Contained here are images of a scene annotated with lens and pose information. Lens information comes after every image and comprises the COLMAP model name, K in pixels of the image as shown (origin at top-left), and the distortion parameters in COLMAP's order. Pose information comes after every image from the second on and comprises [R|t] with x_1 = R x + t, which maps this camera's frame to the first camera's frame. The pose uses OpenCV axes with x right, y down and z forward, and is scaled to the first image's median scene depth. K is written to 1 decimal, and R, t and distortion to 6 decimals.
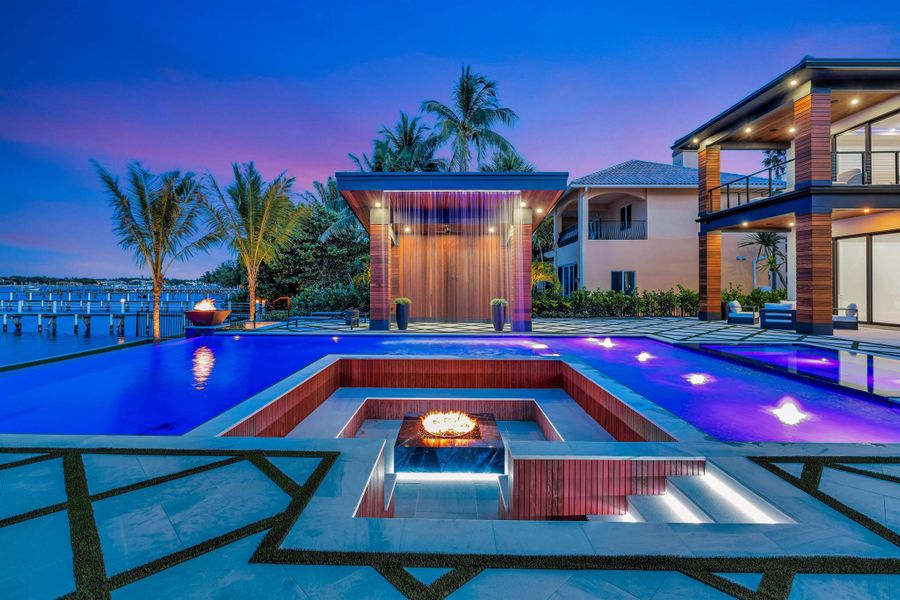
lens RADIAL K [[414.4, 0, 448.4], [0, 414.4, 285.7], [0, 0, 1]] dist [-0.020585, -0.000347]
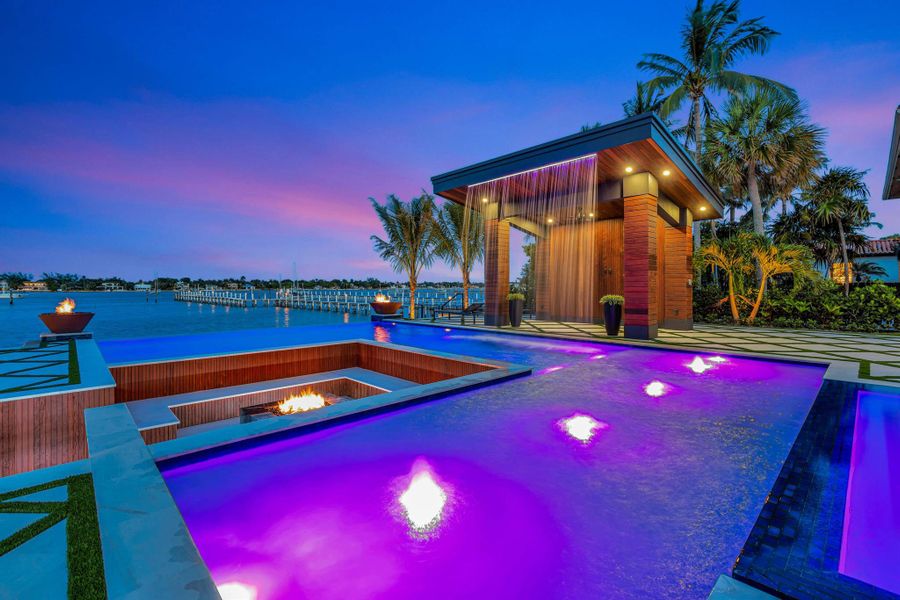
lens RADIAL K [[404.8, 0, 452.2], [0, 404.8, 290.7], [0, 0, 1]] dist [-0.002787, 0.000053]
pose [[0.707198, 0.001012, -0.707015, 0.344726], [0.004721, 0.999970, 0.006154, 0.012874], [0.707000, -0.007690, 0.707172, 0.184448]]
